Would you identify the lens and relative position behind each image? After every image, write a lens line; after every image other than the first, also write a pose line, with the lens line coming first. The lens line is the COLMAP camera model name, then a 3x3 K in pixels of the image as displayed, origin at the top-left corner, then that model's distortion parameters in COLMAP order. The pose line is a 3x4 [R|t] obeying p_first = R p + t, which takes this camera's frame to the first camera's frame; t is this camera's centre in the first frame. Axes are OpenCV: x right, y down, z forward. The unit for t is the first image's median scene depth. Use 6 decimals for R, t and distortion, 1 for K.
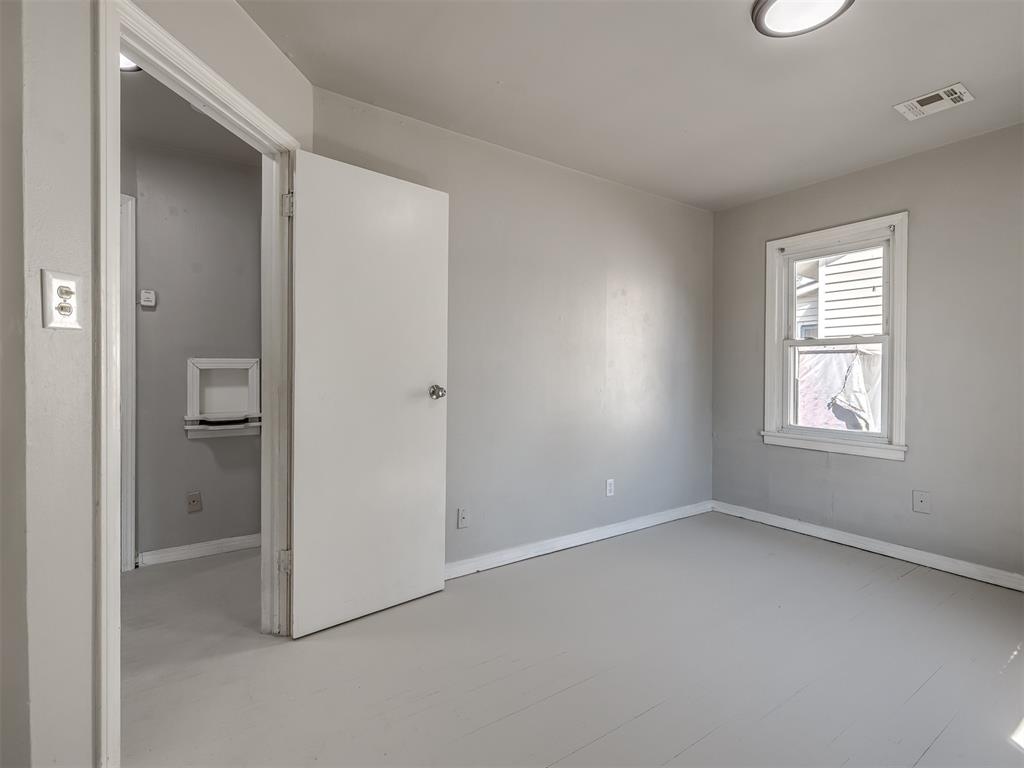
lens RADIAL K [[481.6, 0, 518.2], [0, 481.6, 380.0], [0, 0, 1]] dist [-0.013352, 0.000105]
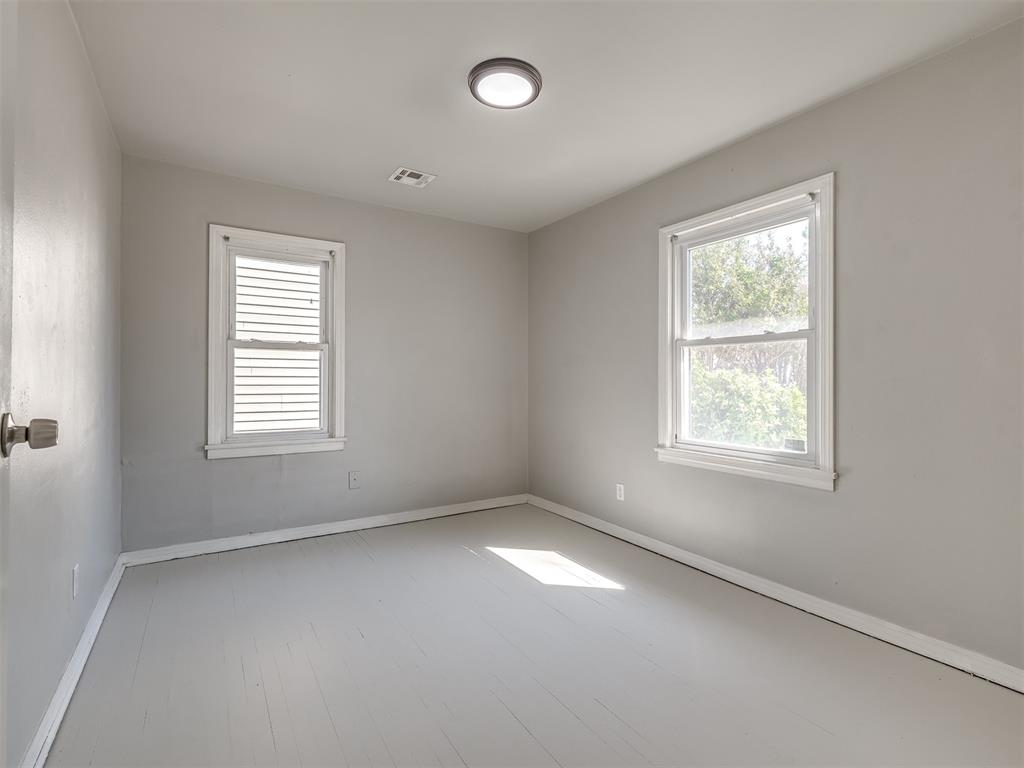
lens RADIAL K [[466.9, 0, 508.0], [0, 466.9, 381.2], [0, 0, 1]] dist [-0.016369, -0.000246]
pose [[0.040756, -0.007271, 0.999143, -0.316529], [0.011130, 0.999915, 0.006823, -0.006874], [-0.999107, 0.010842, 0.040833, 0.481883]]
